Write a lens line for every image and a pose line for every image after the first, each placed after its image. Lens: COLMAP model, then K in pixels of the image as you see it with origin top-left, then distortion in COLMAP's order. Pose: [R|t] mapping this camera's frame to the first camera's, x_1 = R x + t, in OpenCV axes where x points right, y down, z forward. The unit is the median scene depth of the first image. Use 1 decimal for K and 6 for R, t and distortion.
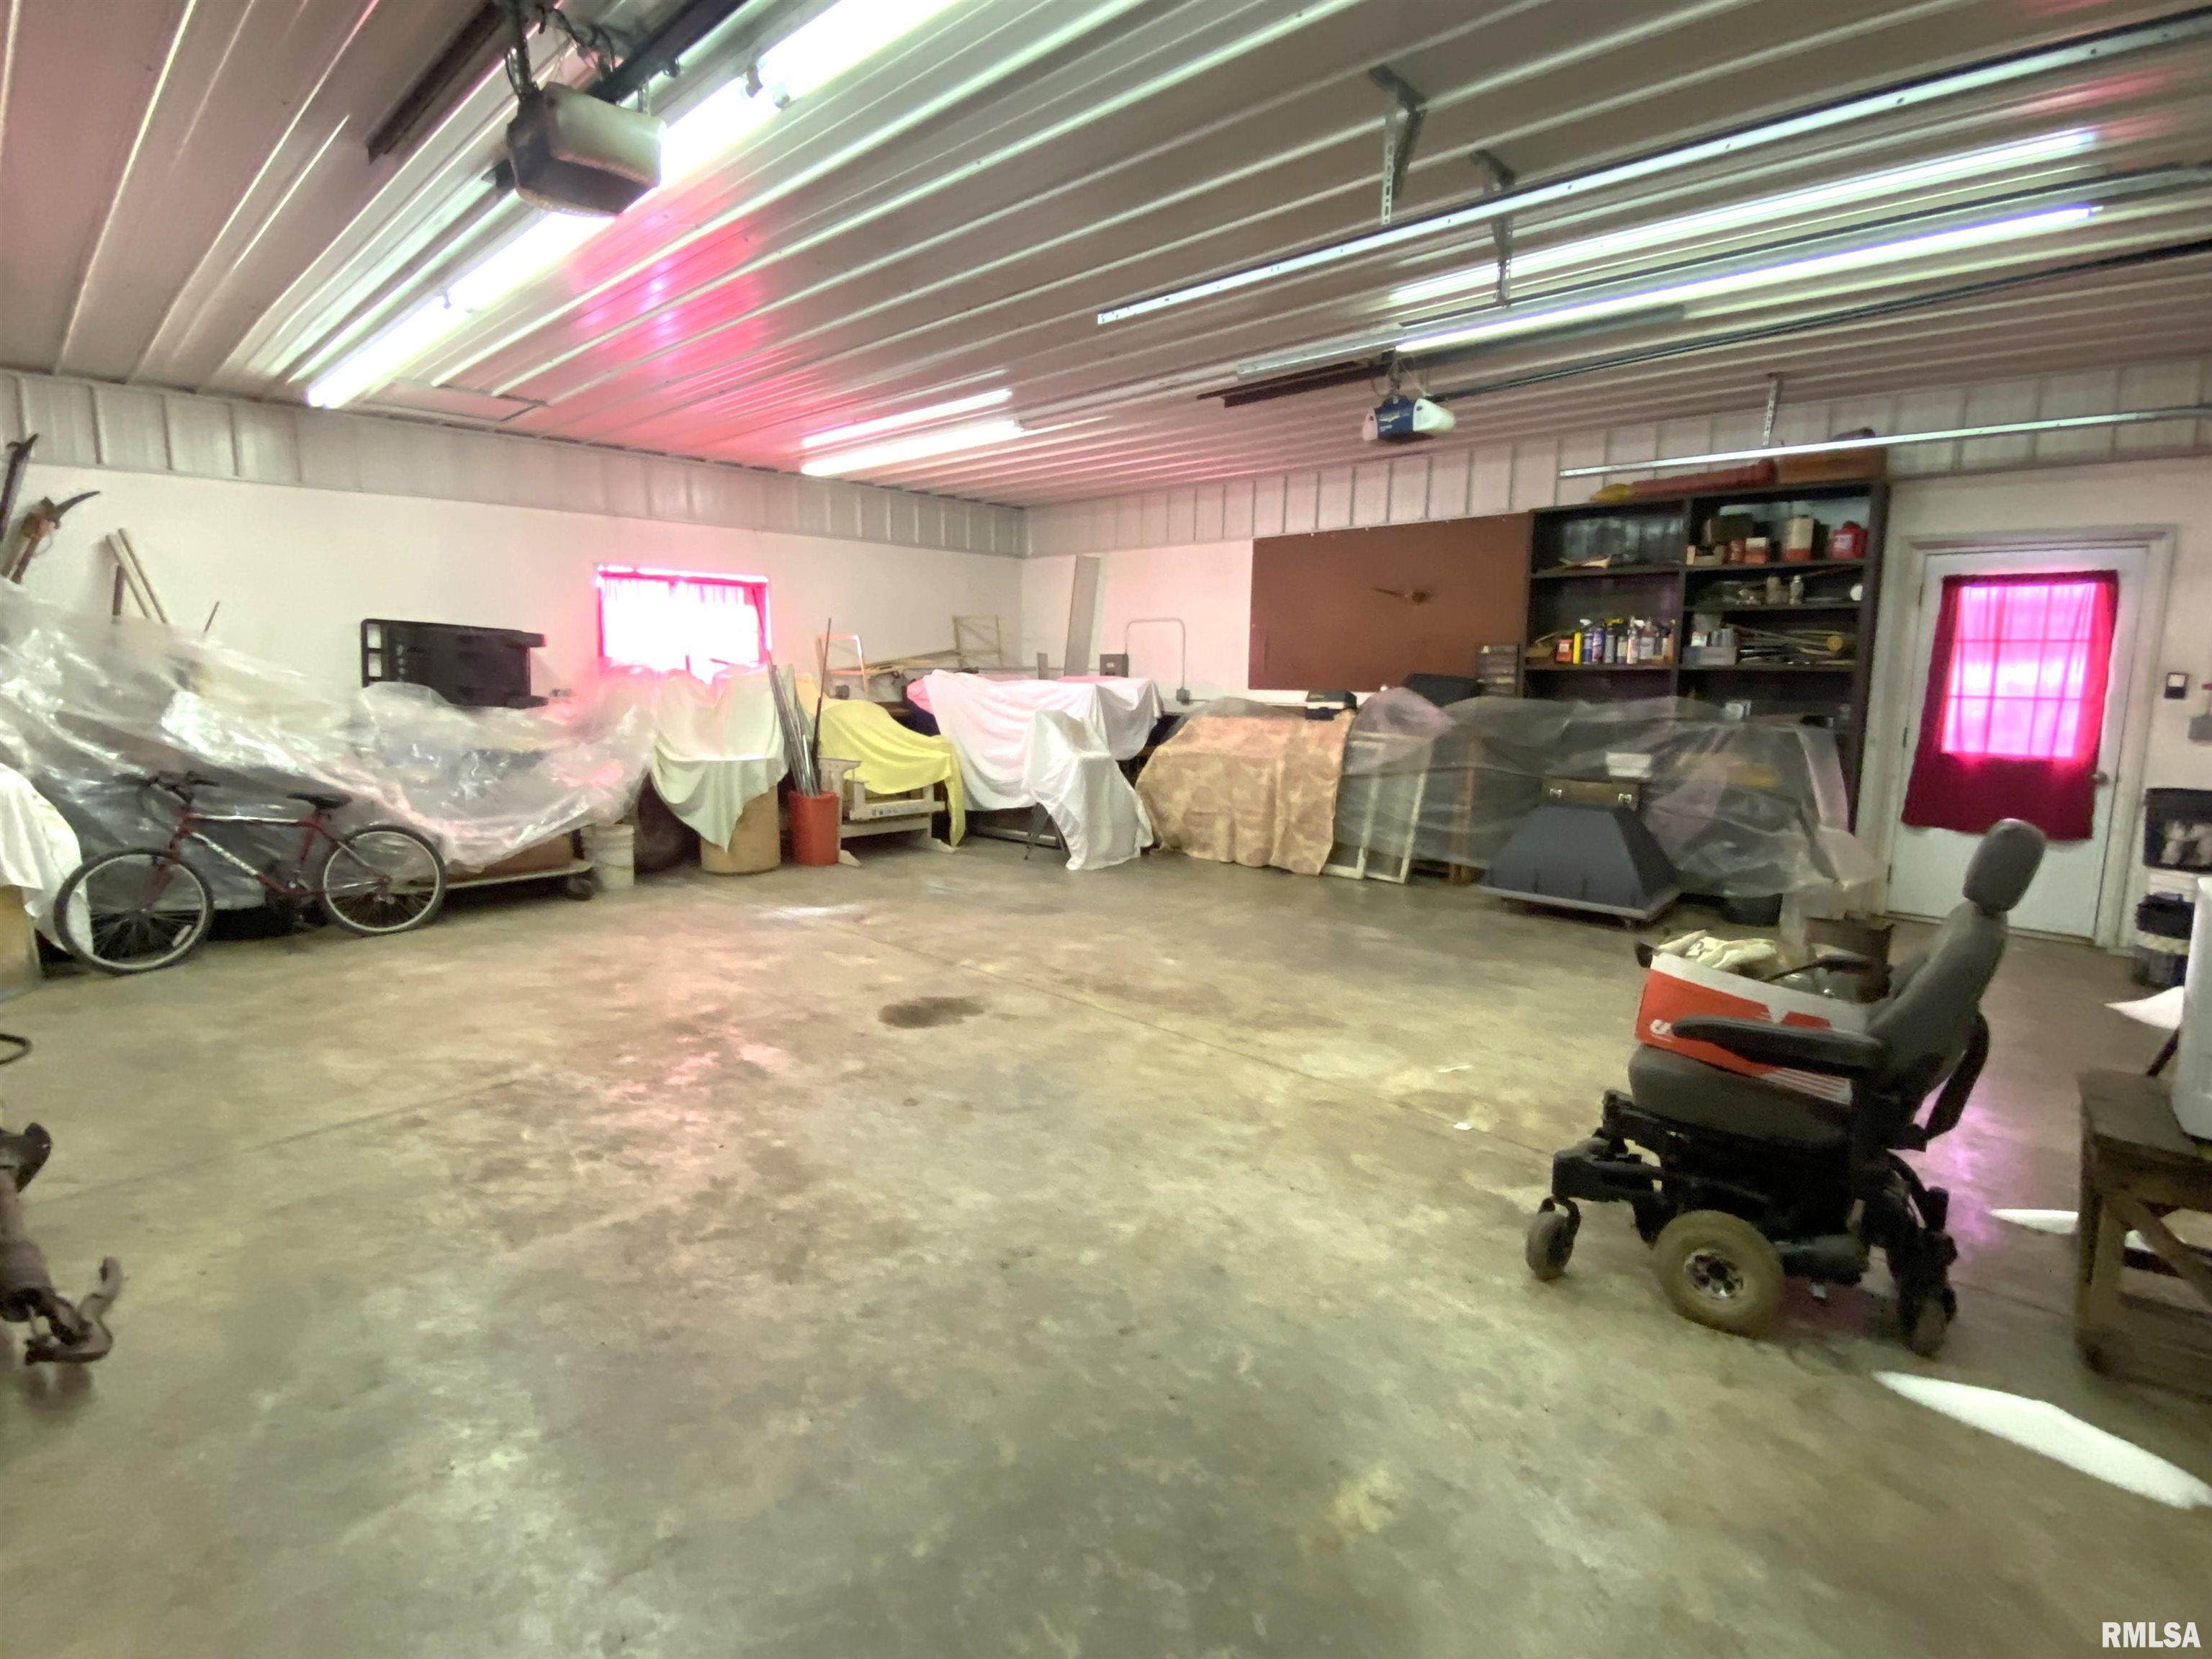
lens RADIAL K [[1088.9, 0, 1094.5], [0, 1088.9, 830.5], [0, 0, 1]] dist [0.027411, -0.001244]
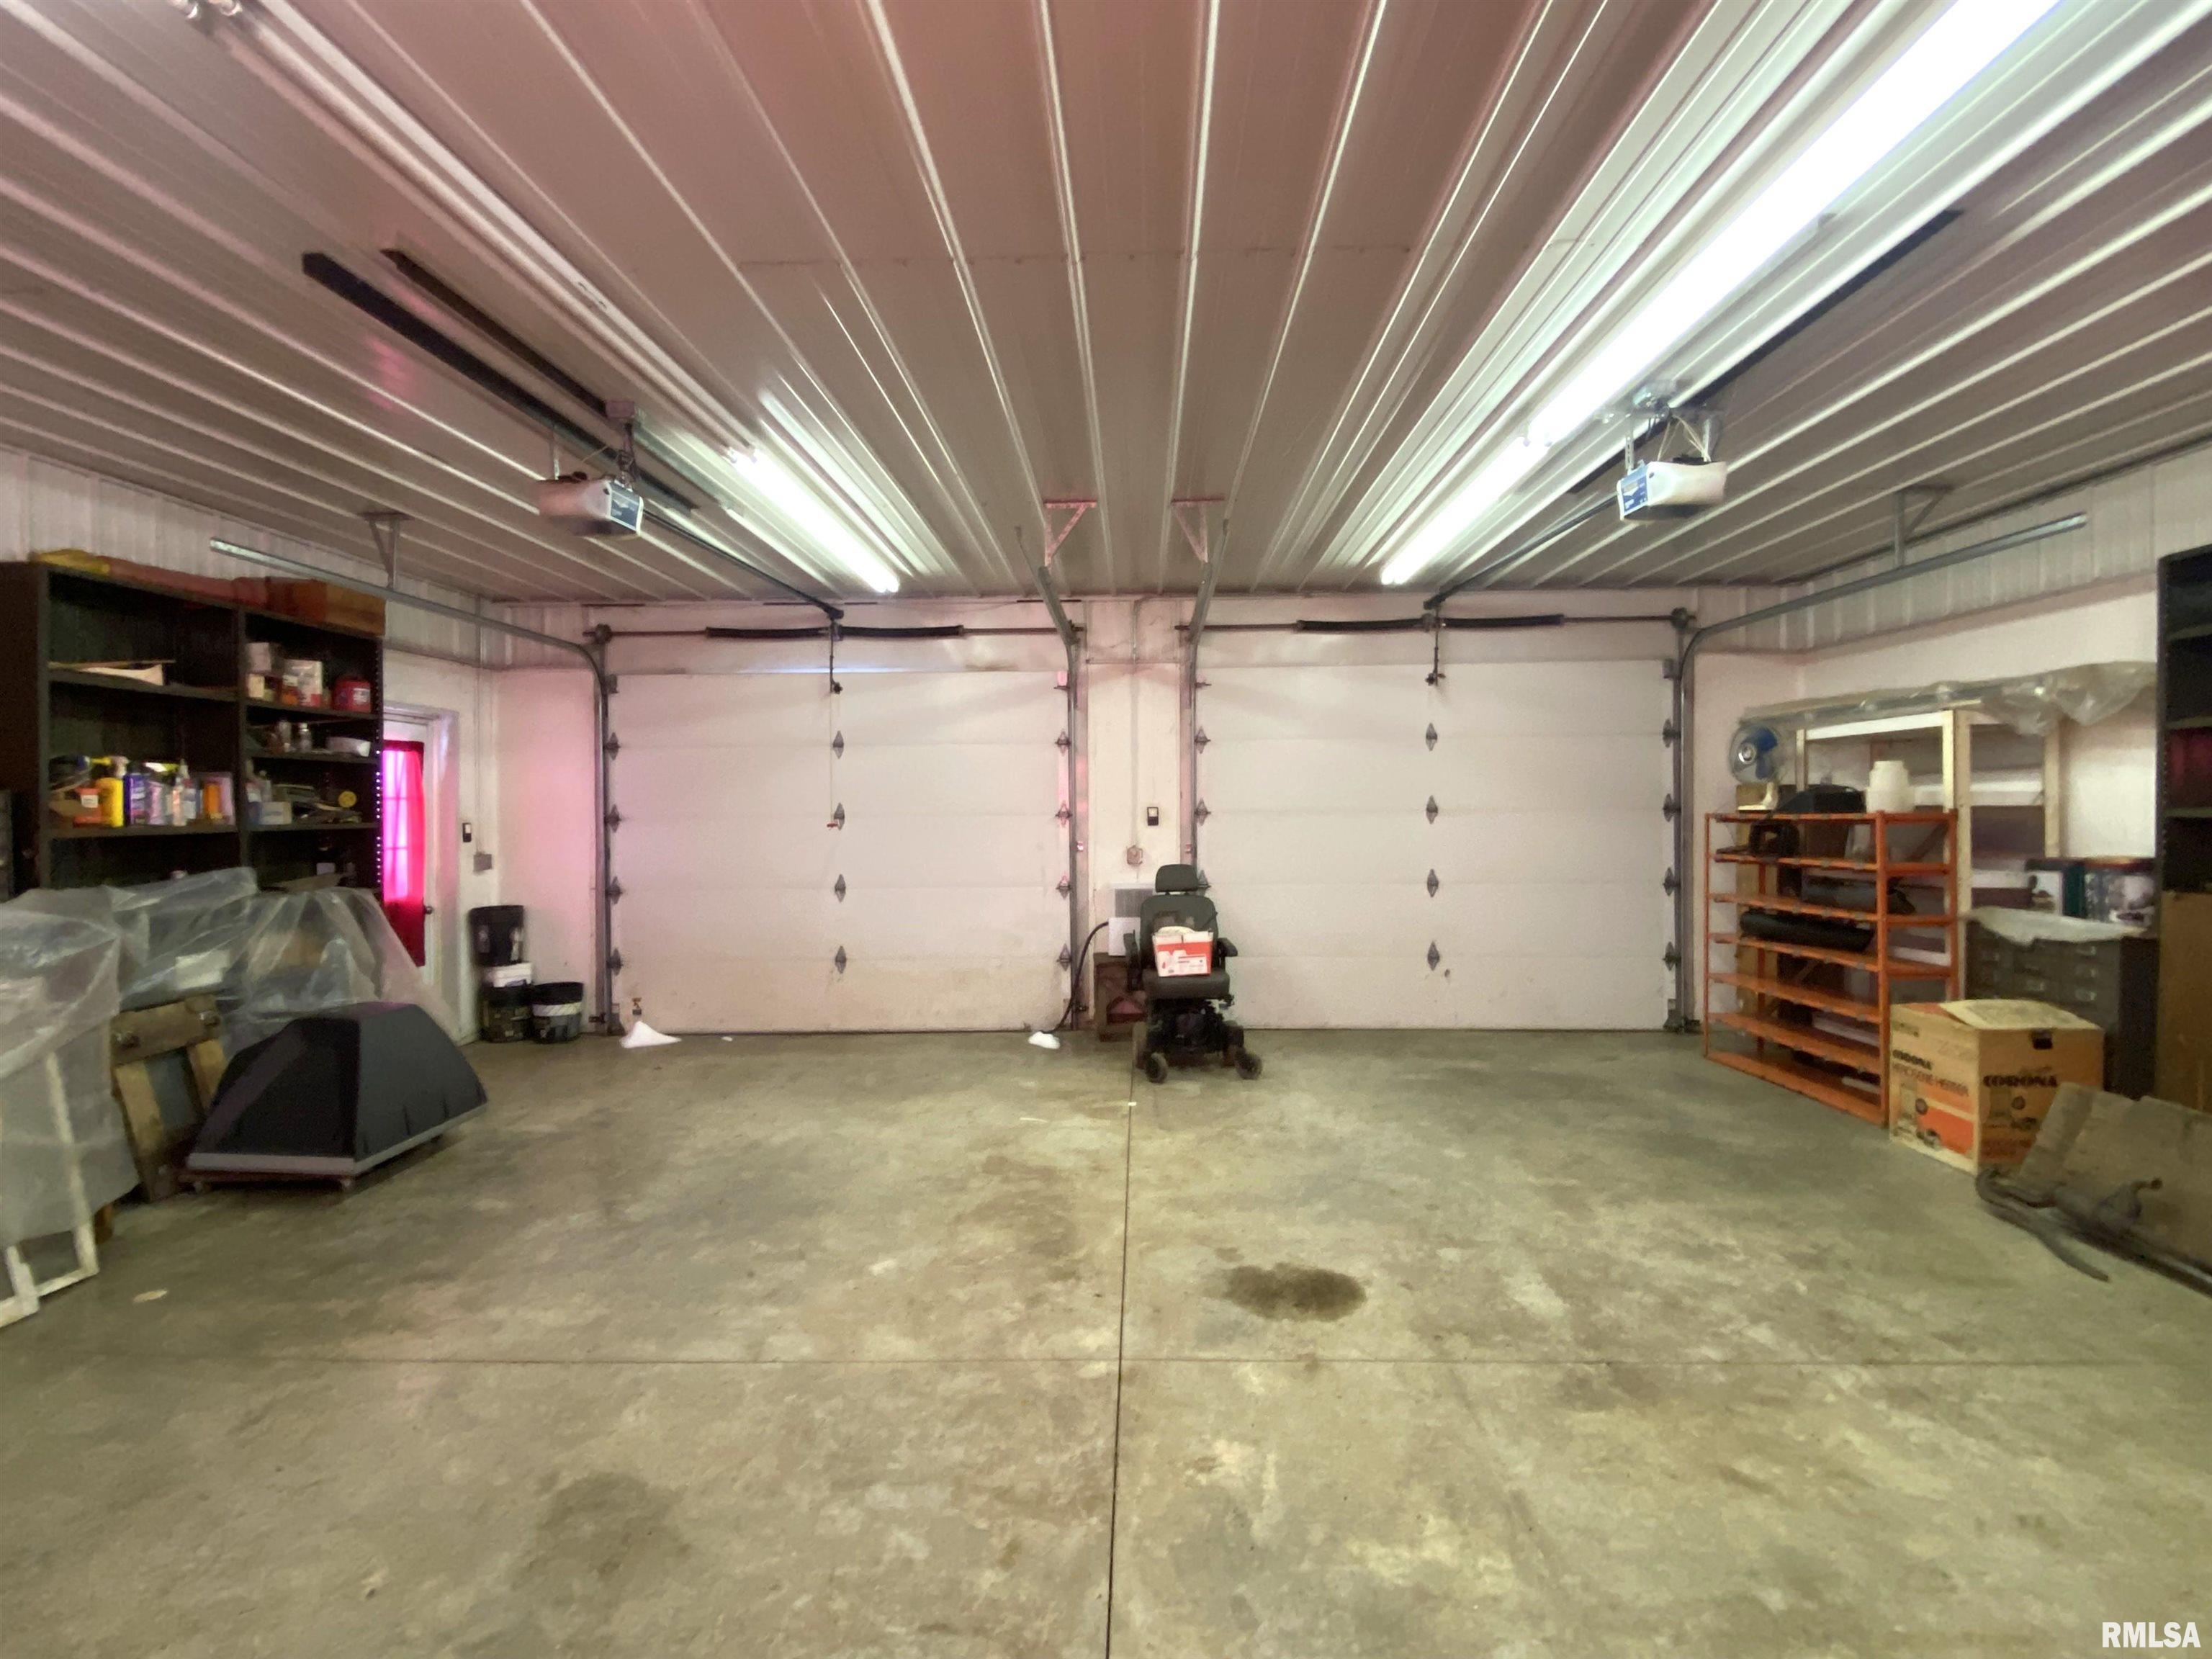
lens RADIAL K [[1088.9, 0, 1093.3], [0, 1088.9, 817.2], [0, 0, 1]] dist [0.027411, -0.001244]
pose [[-0.663899, -0.019260, 0.747574, -0.678812], [0.115254, 0.985089, 0.127733, -0.295229], [-0.738887, 0.170963, -0.651780, 1.684663]]
